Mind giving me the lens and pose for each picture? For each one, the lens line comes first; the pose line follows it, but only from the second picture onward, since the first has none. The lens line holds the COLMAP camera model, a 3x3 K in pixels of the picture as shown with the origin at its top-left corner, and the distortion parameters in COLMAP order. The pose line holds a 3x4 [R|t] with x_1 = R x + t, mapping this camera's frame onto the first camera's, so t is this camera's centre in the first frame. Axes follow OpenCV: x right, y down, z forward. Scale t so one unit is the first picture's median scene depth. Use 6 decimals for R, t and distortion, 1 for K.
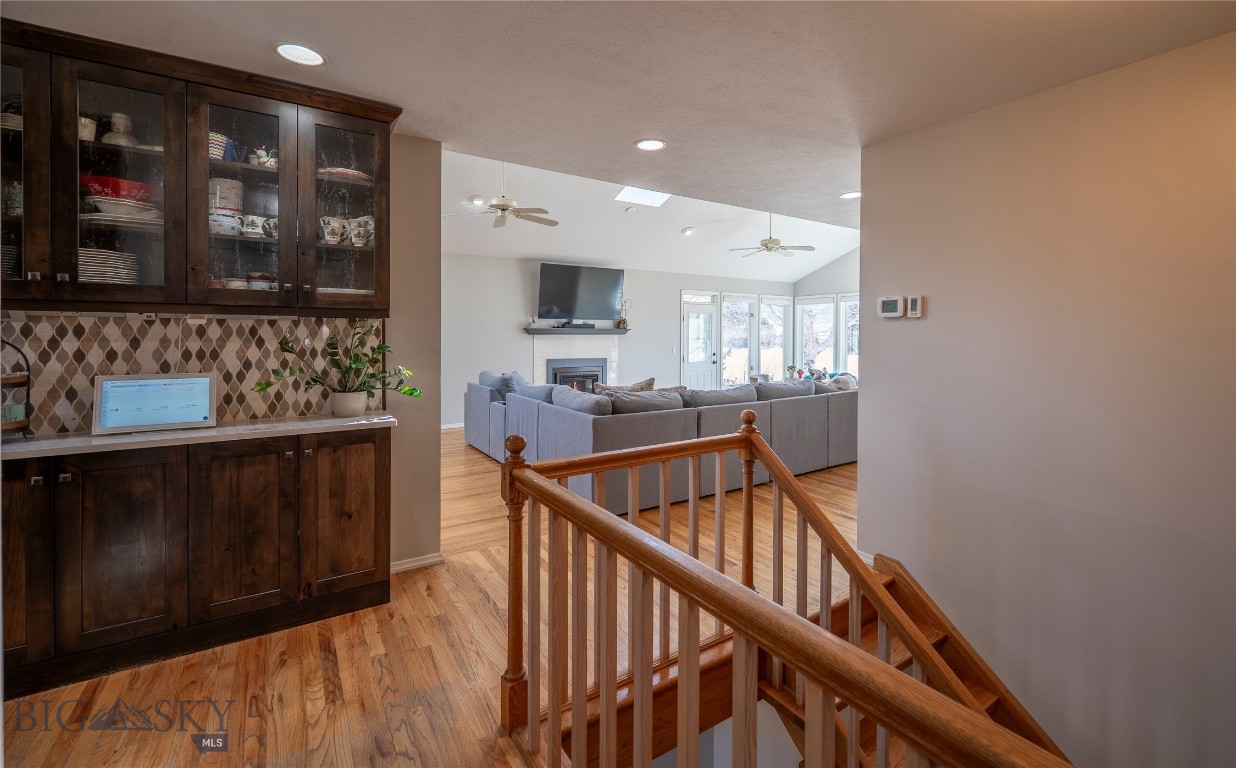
lens RADIAL K [[529.4, 0, 629.6], [0, 529.4, 341.3], [0, 0, 1]] dist [-0.000093, -0.000046]
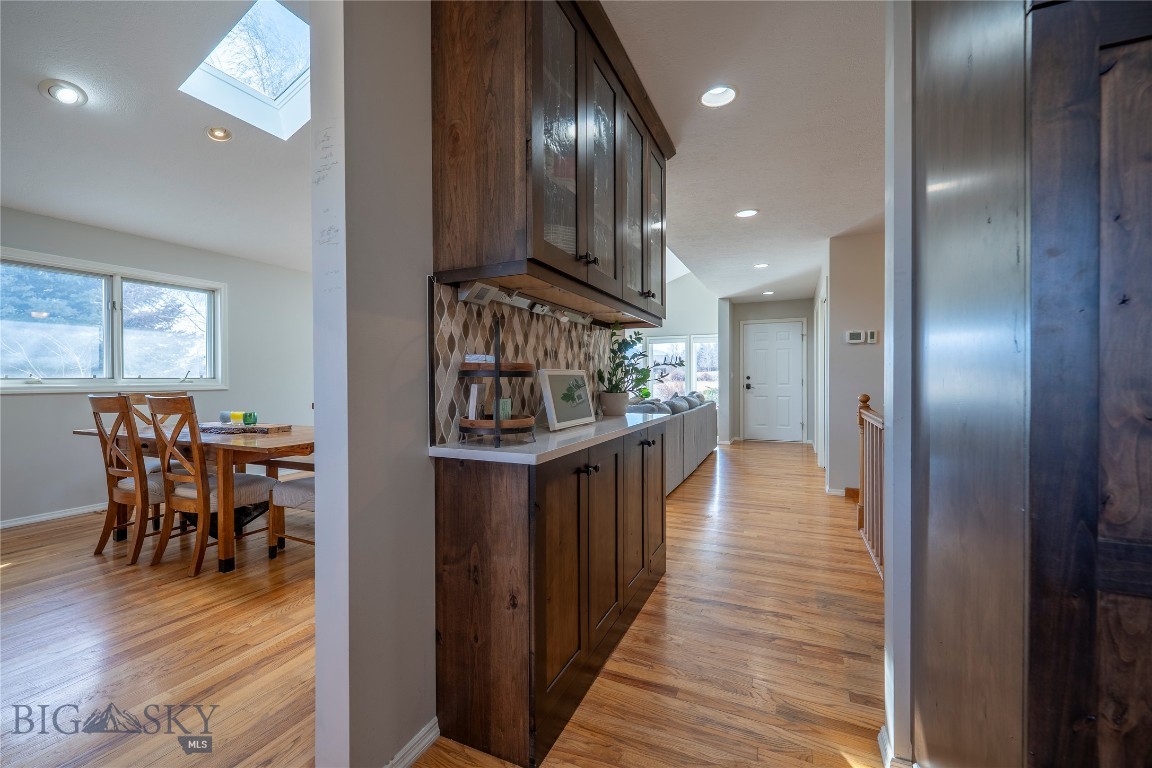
lens RADIAL K [[481.0, 0, 574.7], [0, 481.0, 385.8], [0, 0, 1]] dist [0.000457, 0.000072]
pose [[0.851770, -0.015005, 0.523700, -0.884105], [0.016003, 0.999869, 0.002620, 0.059371], [-0.523671, 0.006149, 0.851899, 0.152458]]
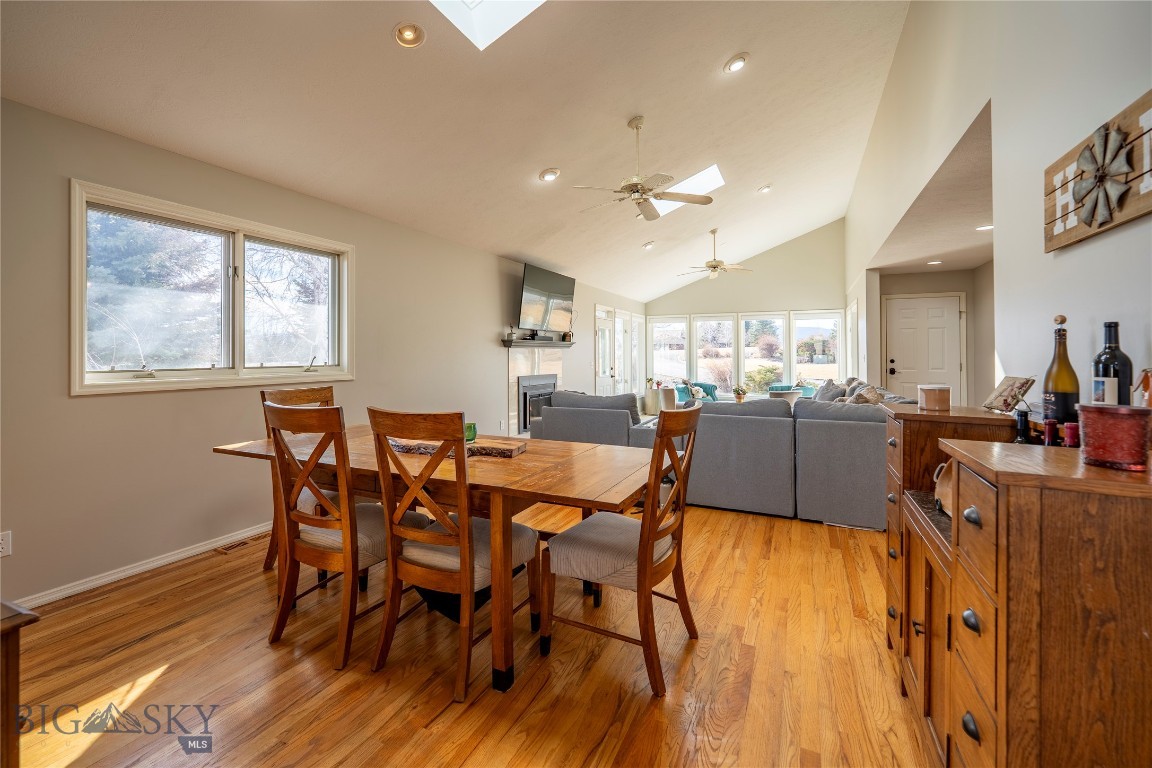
lens RADIAL K [[495.8, 0, 575.0], [0, 495.8, 352.9], [0, 0, 1]] dist [0.000908, 0.000167]
pose [[0.854450, -0.002092, 0.519530, -1.154948], [0.010689, 0.999851, -0.013554, 0.018446], [-0.519424, 0.017135, 0.854345, 0.620988]]
